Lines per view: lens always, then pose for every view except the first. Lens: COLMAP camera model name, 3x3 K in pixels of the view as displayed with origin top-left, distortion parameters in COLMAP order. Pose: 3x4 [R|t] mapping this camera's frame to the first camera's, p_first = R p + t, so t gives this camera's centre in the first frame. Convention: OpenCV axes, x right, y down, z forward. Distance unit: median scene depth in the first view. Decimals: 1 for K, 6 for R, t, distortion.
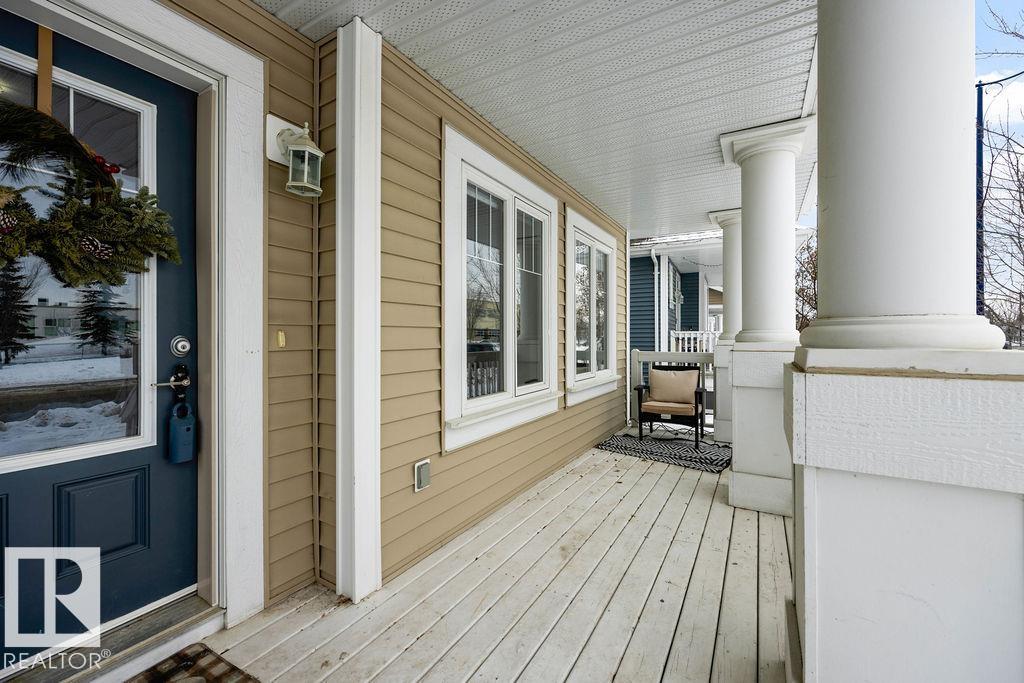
lens RADIAL K [[413.9, 0, 509.2], [0, 413.9, 334.9], [0, 0, 1]] dist [0.001323, 0.000057]
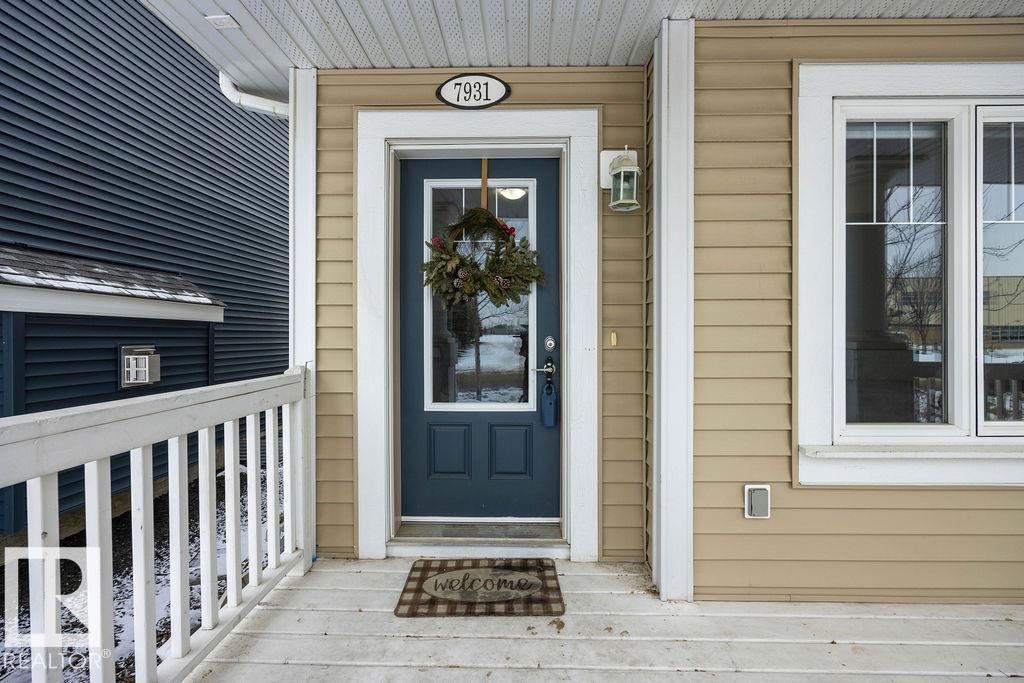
lens RADIAL K [[407.7, 0, 514.7], [0, 407.7, 337.5], [0, 0, 1]] dist [-0.001626, -0.000259]
pose [[0.496029, 0.000208, -0.868306, 0.313905], [0.003063, 0.999993, 0.001989, 0.002840], [0.868300, -0.003647, 0.496025, 0.193405]]
